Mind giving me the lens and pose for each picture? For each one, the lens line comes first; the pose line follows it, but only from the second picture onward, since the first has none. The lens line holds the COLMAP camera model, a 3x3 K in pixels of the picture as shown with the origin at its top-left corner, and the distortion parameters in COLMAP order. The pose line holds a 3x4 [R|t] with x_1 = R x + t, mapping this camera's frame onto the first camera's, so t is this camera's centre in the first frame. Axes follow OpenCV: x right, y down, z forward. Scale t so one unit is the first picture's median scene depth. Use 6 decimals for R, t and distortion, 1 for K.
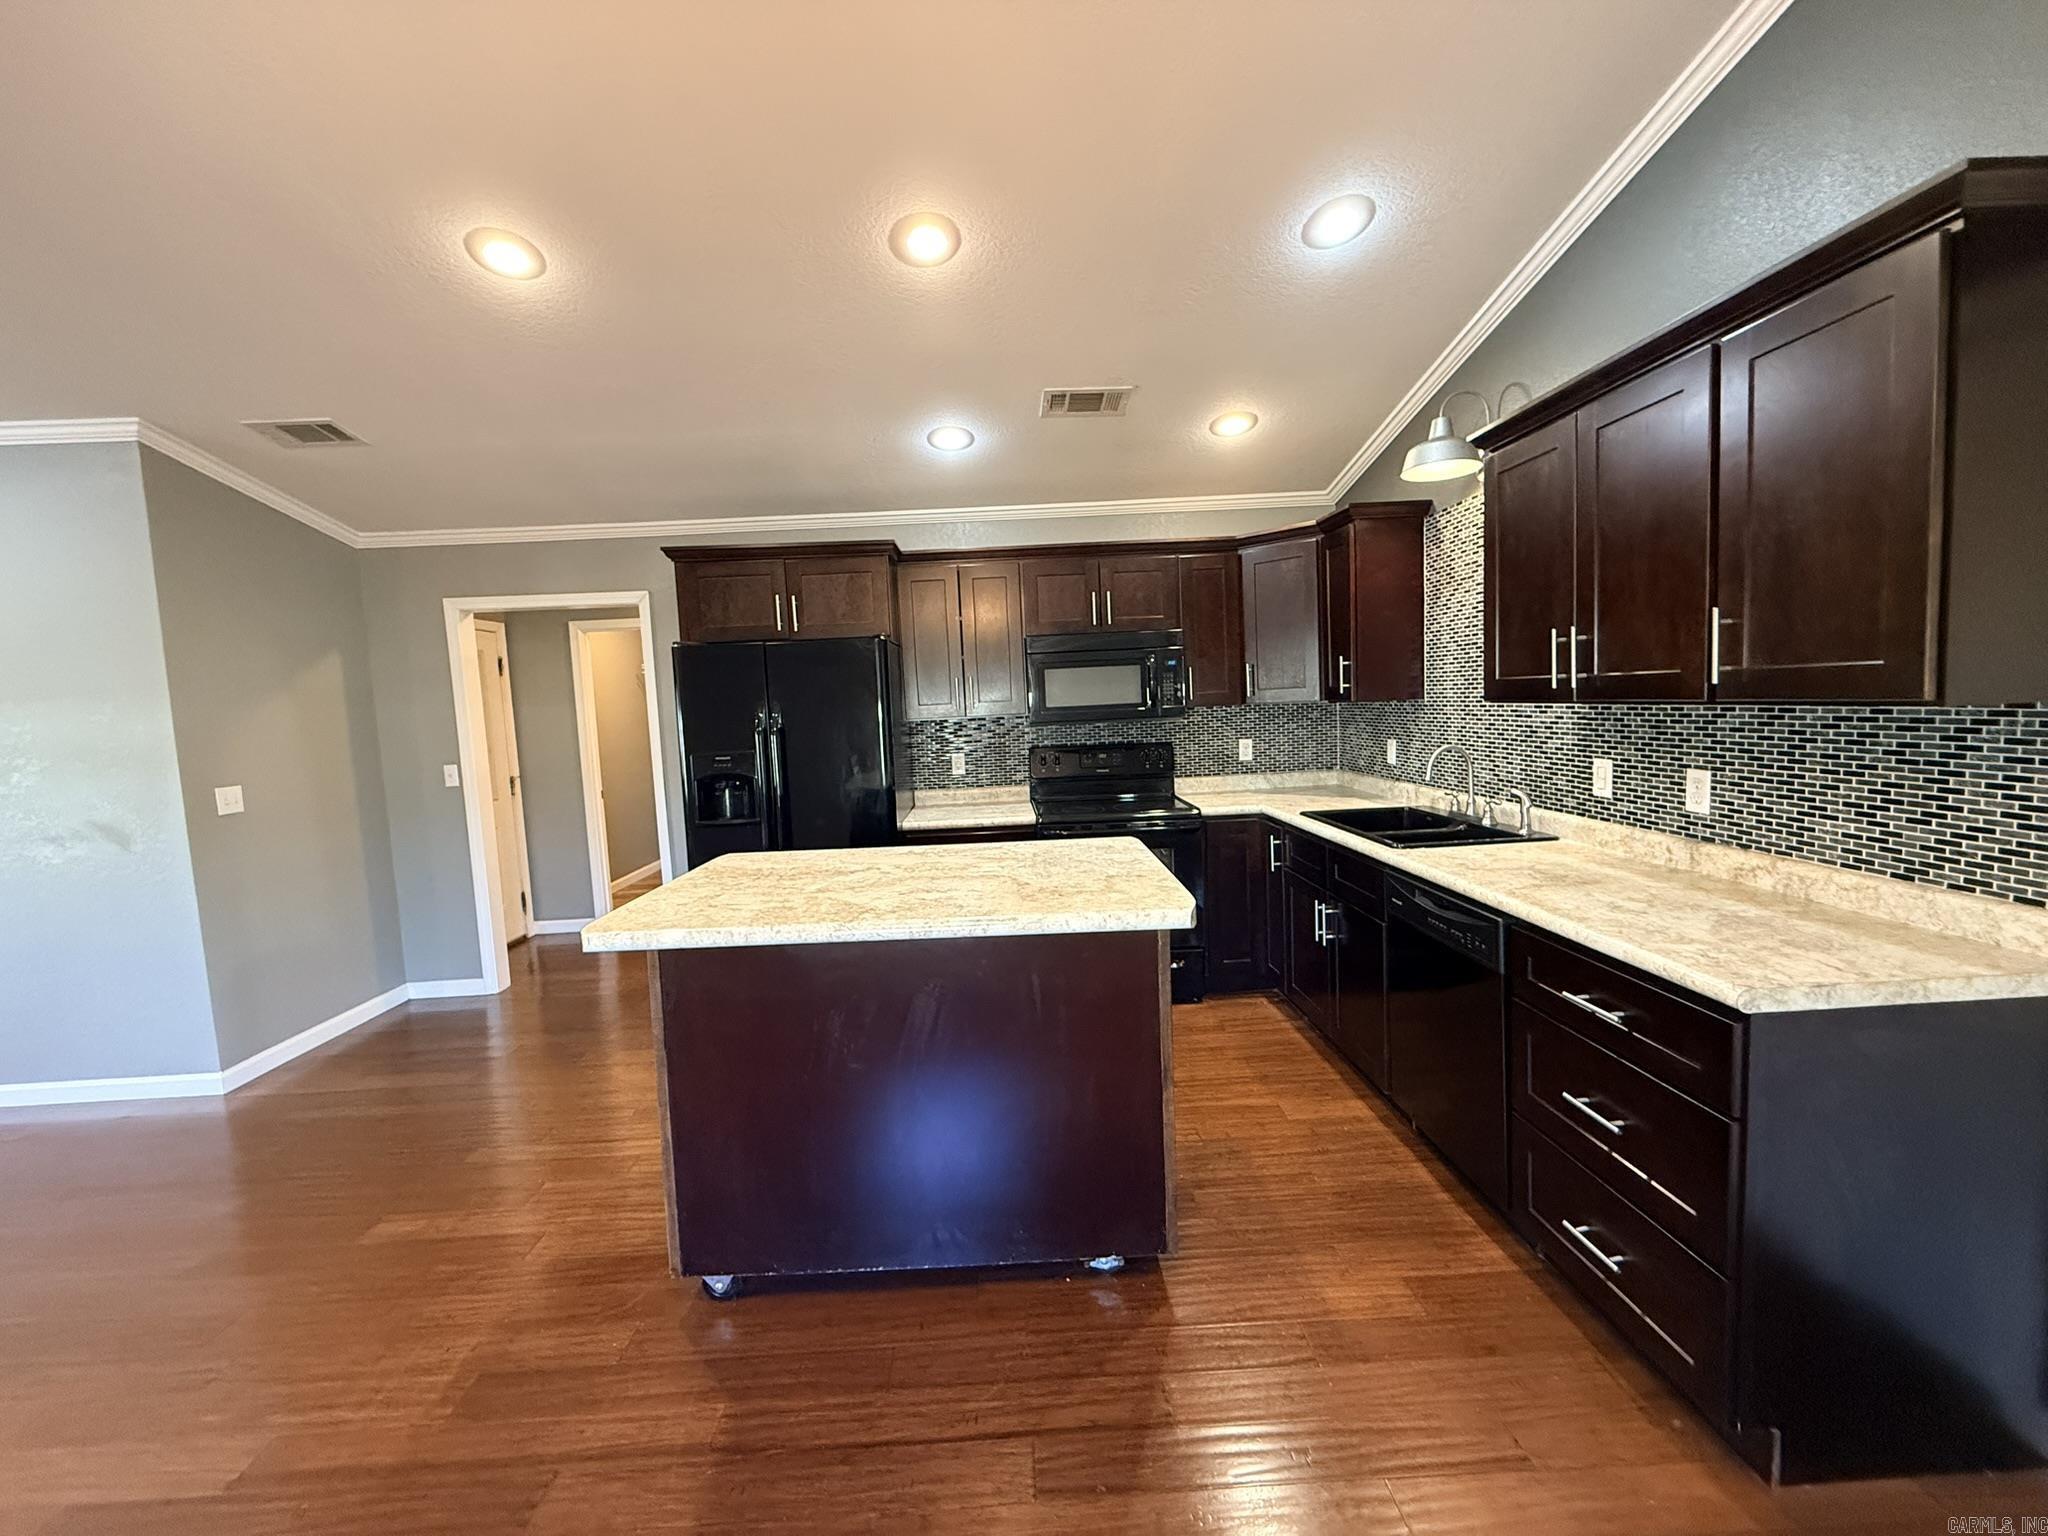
lens RADIAL K [[814.5, 0, 1012.4], [0, 814.5, 764.3], [0, 0, 1]] dist [0.000752, -0.000159]
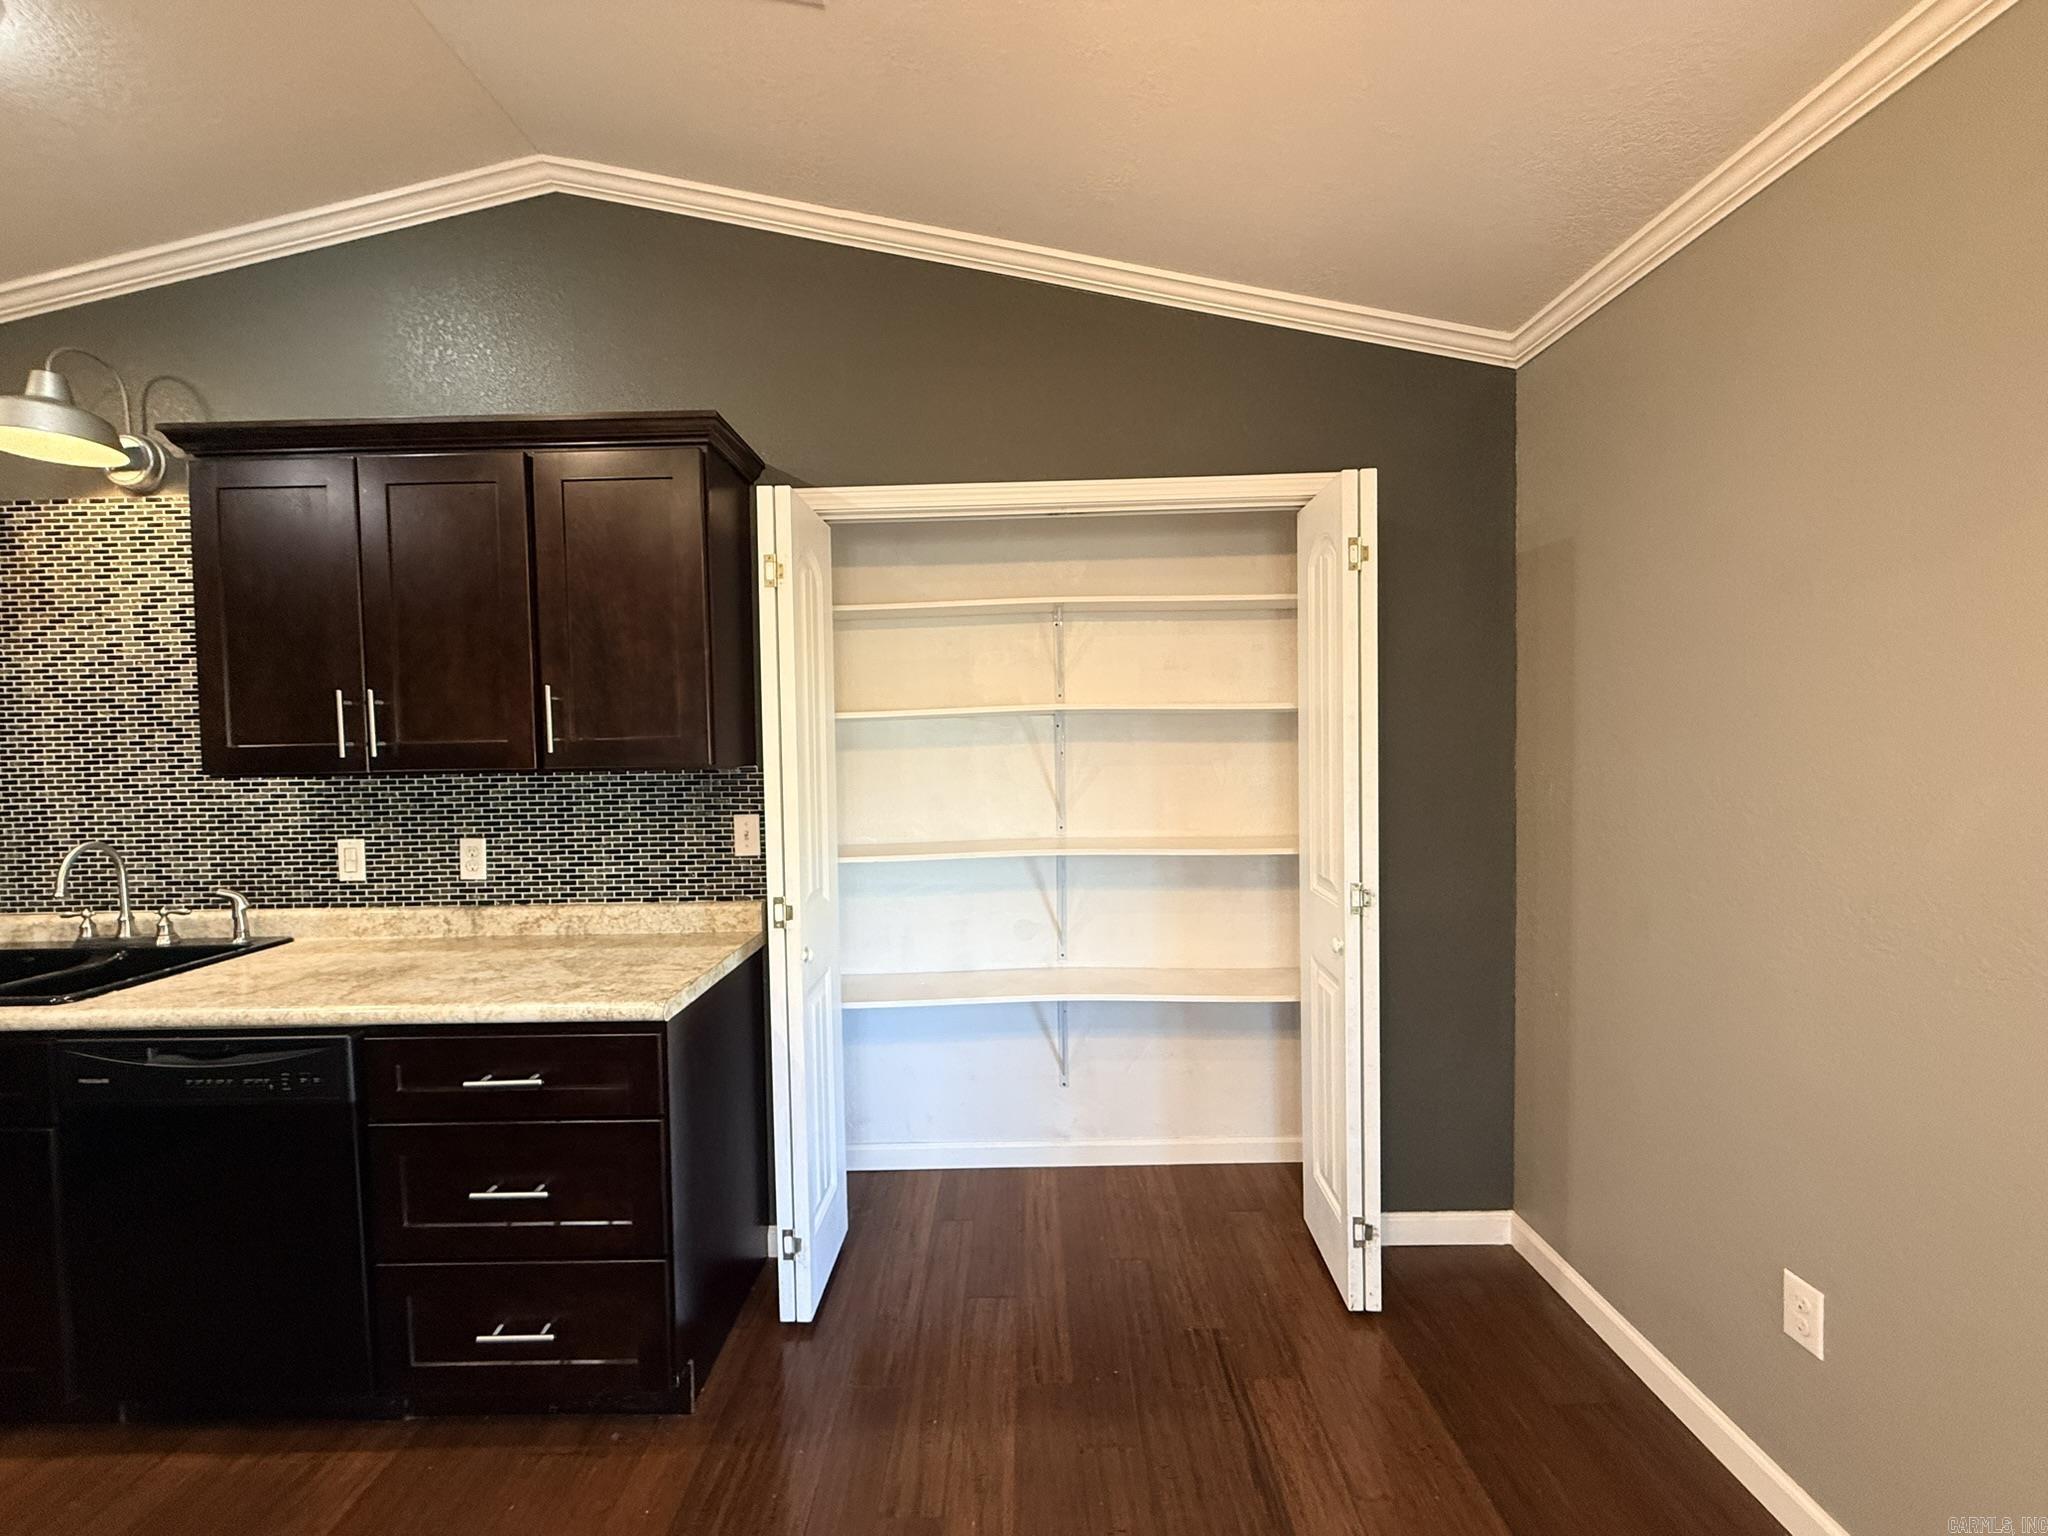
lens RADIAL K [[814.5, 0, 1018.5], [0, 814.5, 767.0], [0, 0, 1]] dist [0.000752, -0.000159]
pose [[0.033473, 0.015232, 0.999324, -0.163405], [0.096744, 0.995139, -0.018408, 0.002304], [-0.994746, 0.097295, 0.031836, 0.230053]]
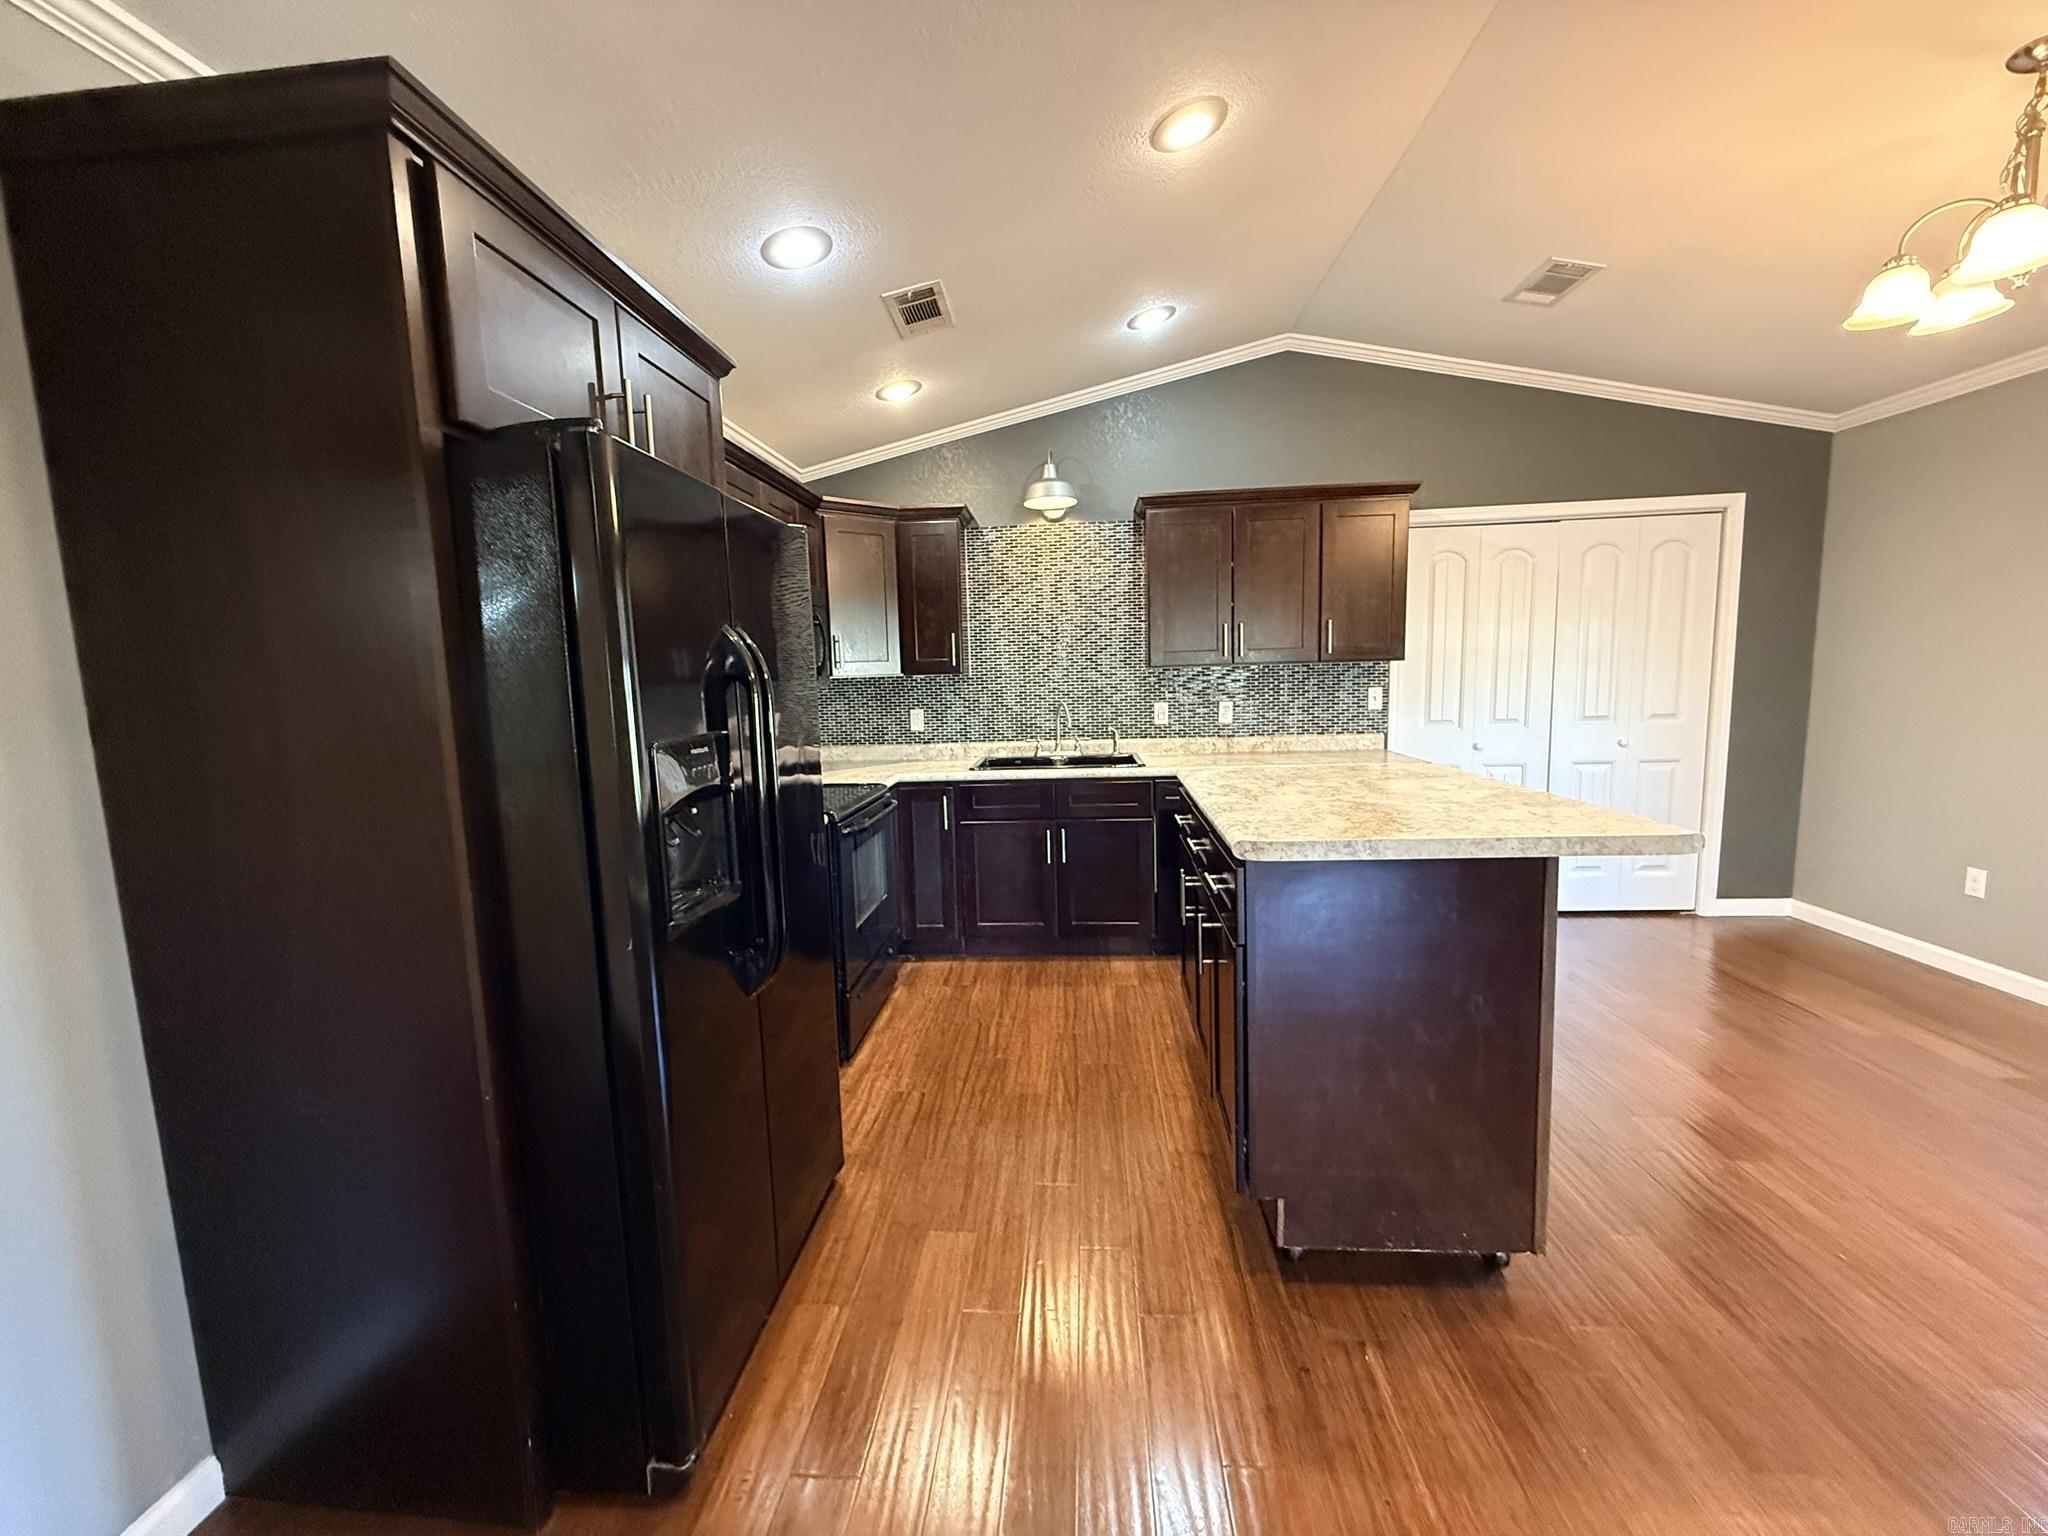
lens RADIAL K [[814.5, 0, 1015.8], [0, 814.5, 764.4], [0, 0, 1]] dist [0.000752, -0.000159]
pose [[0.107053, -0.082499, 0.990825, -1.076309], [0.105247, 0.991893, 0.071217, -0.032587], [-0.988667, 0.096658, 0.114868, 1.152256]]
